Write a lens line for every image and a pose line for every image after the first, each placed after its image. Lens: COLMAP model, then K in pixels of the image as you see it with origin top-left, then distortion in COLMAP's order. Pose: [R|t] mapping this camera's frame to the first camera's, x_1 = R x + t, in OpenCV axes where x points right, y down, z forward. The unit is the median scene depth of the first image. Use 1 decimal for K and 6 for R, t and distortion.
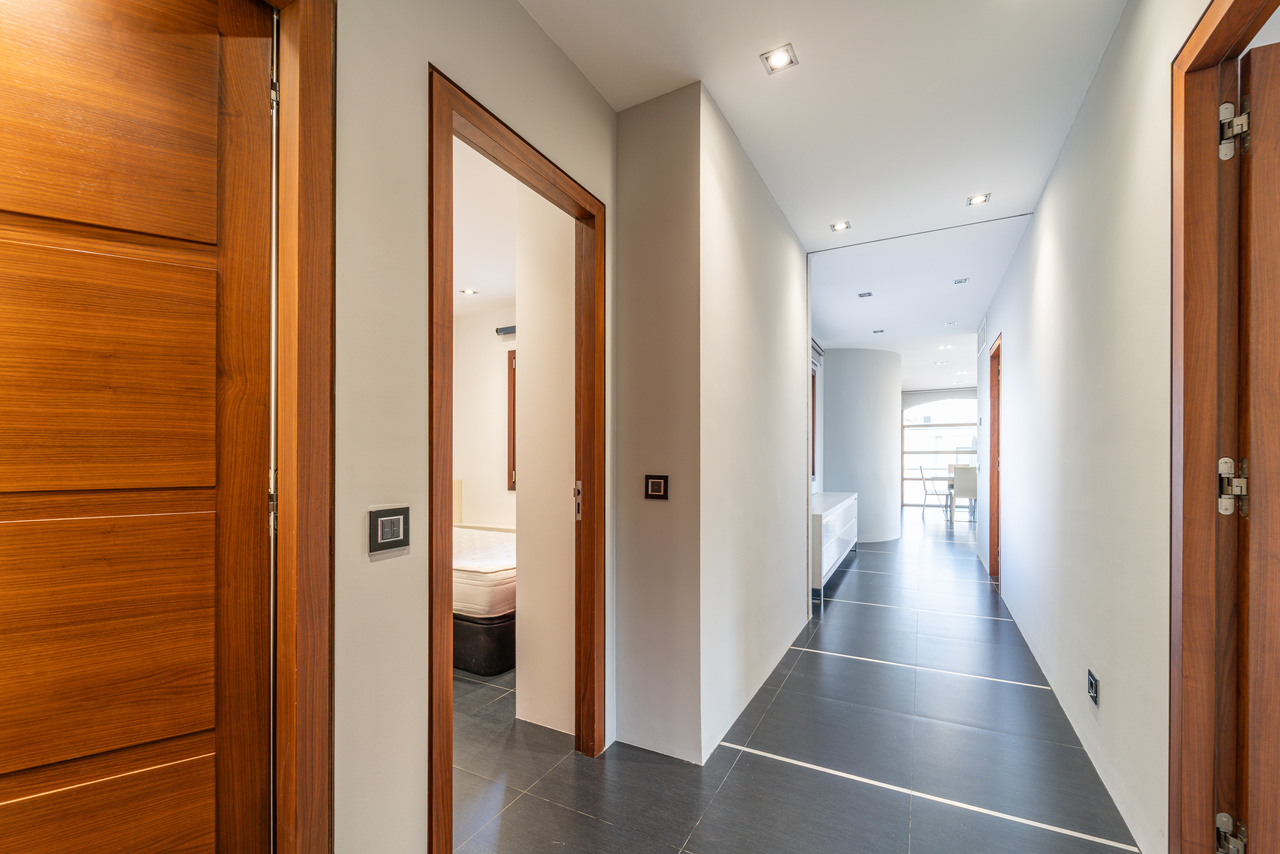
lens RADIAL K [[531.9, 0, 640.9], [0, 531.9, 456.0], [0, 0, 1]] dist [-0.001211, -0.000649]
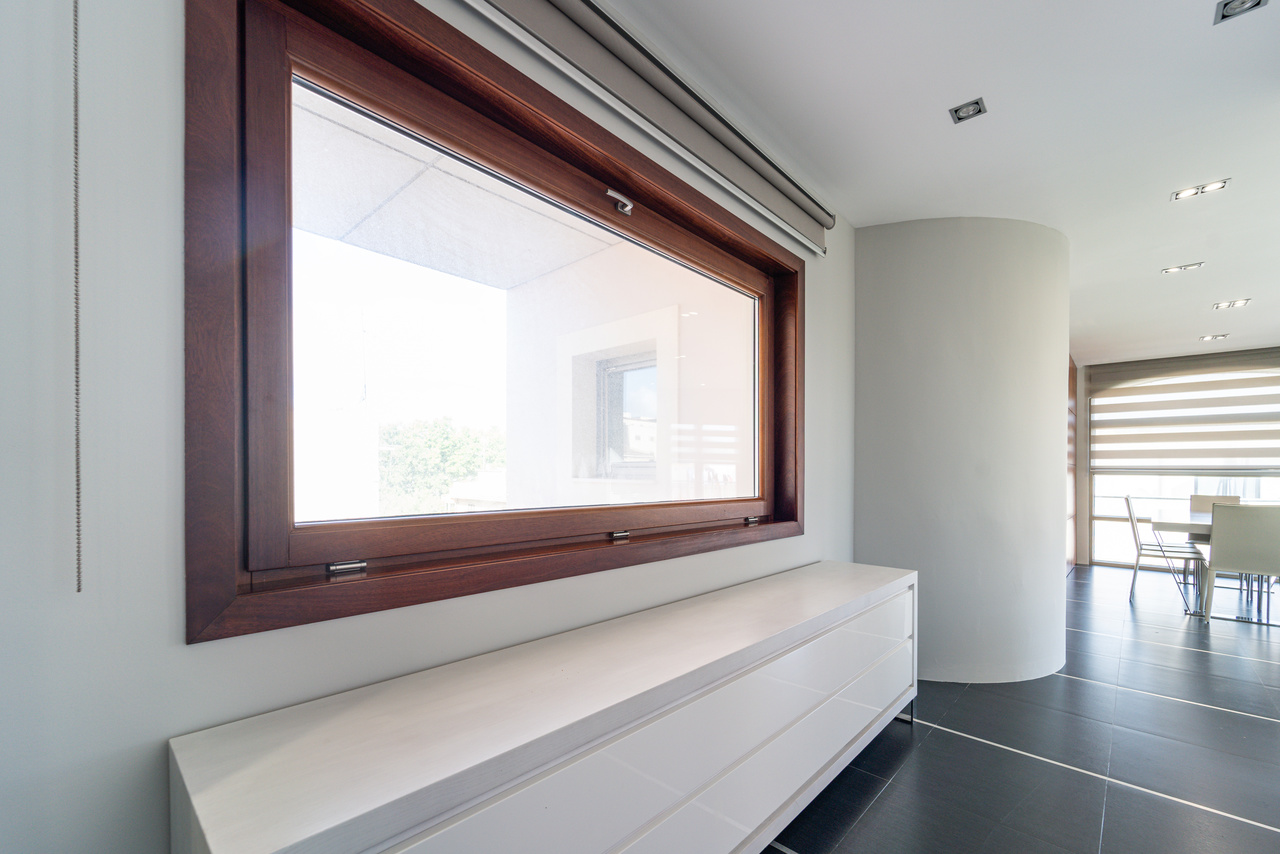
lens RADIAL K [[531.9, 0, 631.7], [0, 531.9, 476.0], [0, 0, 1]] dist [-0.001211, -0.000649]
pose [[0.963437, 0.002109, -0.267928, 0.333539], [-0.003226, 0.999988, -0.003728, 0.000042], [0.267917, 0.004456, 0.963432, 0.621477]]
